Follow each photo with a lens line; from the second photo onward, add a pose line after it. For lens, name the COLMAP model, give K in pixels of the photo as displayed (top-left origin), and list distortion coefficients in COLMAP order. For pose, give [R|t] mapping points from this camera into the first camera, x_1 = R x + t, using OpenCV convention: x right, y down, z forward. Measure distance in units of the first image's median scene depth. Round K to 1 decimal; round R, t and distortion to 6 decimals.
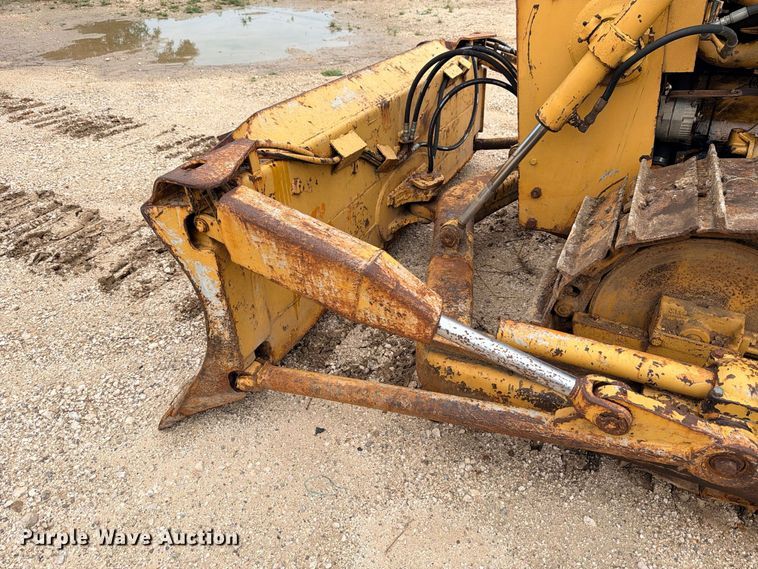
lens RADIAL K [[531.8, 0, 380.0], [0, 531.8, 287.9], [0, 0, 1]] dist [0.087190, -0.133067]
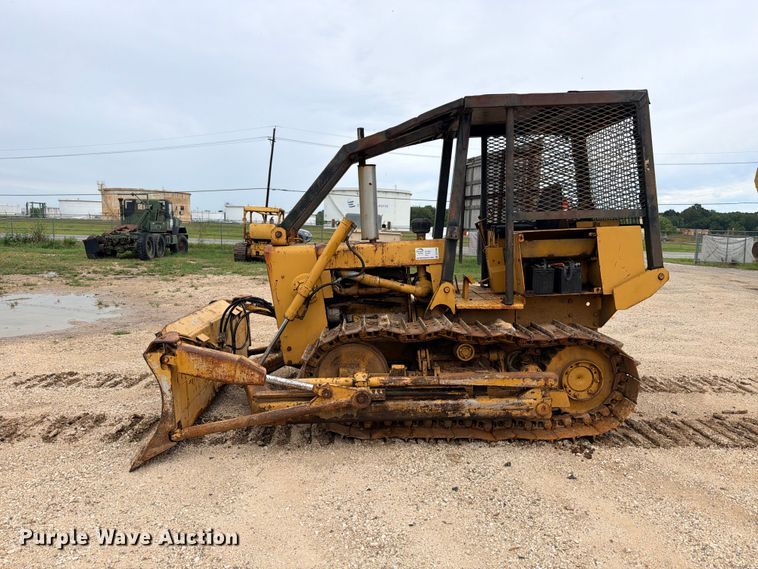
lens RADIAL K [[524.2, 0, 382.0], [0, 524.2, 291.2], [0, 0, 1]] dist [0.129135, -0.211637]
pose [[0.882299, -0.050804, 0.467940, -0.500337], [0.256634, 0.885312, -0.387764, 0.713766], [-0.394574, 0.462213, 0.794148, -1.334291]]
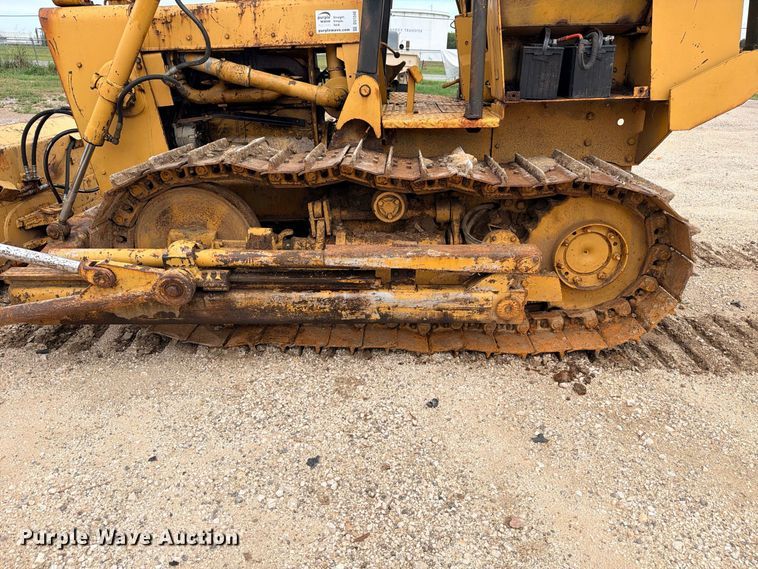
lens RADIAL K [[531.8, 0, 380.0], [0, 531.8, 287.9], [0, 0, 1]] dist [0.087190, -0.133067]
pose [[0.908241, -0.157219, 0.387790, 0.399345], [0.224951, 0.964878, -0.135672, 0.502844], [-0.352840, 0.210456, 0.911708, -0.623210]]
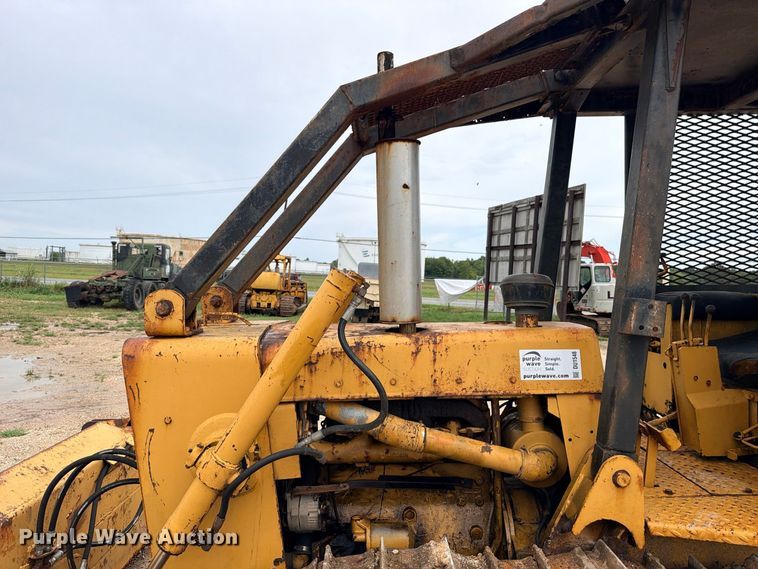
lens RADIAL K [[531.8, 0, 380.0], [0, 531.8, 287.9], [0, 0, 1]] dist [0.087190, -0.133067]
pose [[0.895765, 0.016573, 0.444219, 0.215691], [0.223327, 0.847260, -0.481949, -0.152228], [-0.384356, 0.530919, 0.755245, -0.104265]]
